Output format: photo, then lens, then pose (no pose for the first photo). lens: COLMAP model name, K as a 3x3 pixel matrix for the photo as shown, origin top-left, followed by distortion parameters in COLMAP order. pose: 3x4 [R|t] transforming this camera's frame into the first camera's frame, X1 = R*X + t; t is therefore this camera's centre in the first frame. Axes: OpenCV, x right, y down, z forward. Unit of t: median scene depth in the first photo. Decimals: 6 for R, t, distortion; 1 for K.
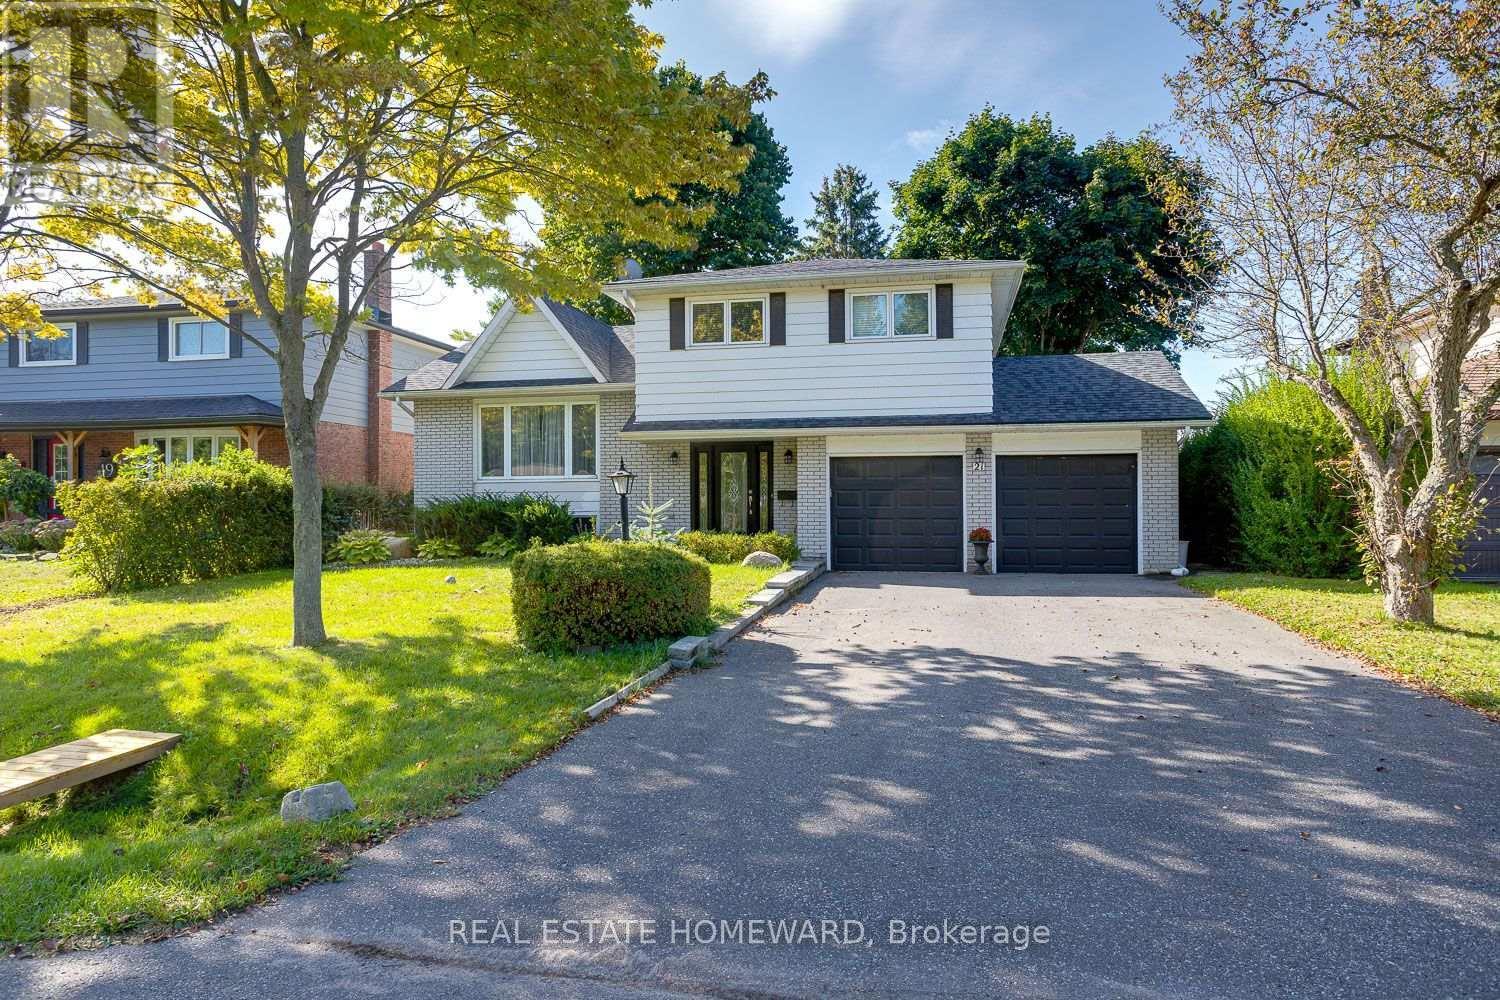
lens RADIAL K [[757.3, 0, 744.5], [0, 757.3, 501.2], [0, 0, 1]] dist [-0.014891, 0.000382]
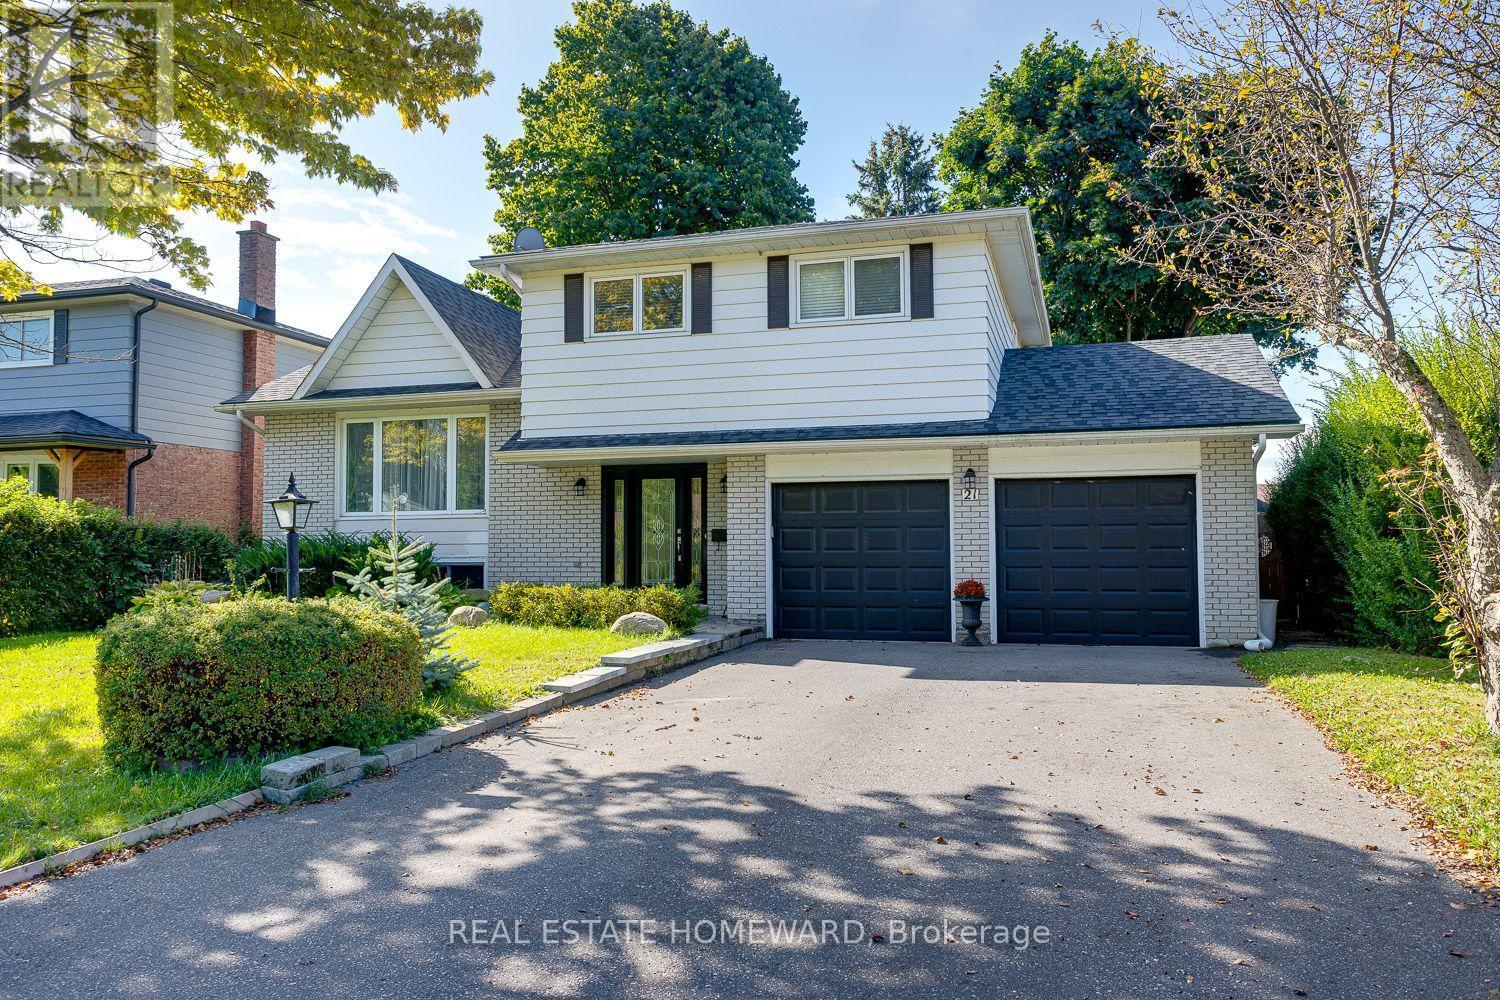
lens RADIAL K [[922.2, 0, 747.9], [0, 922.2, 510.3], [0, 0, 1]] dist [-0.001151, -0.002145]
pose [[0.997387, -0.003206, -0.072169, 0.154315], [0.000304, 0.999192, -0.040187, 0.004080], [0.072239, 0.040060, 0.996583, 0.107896]]
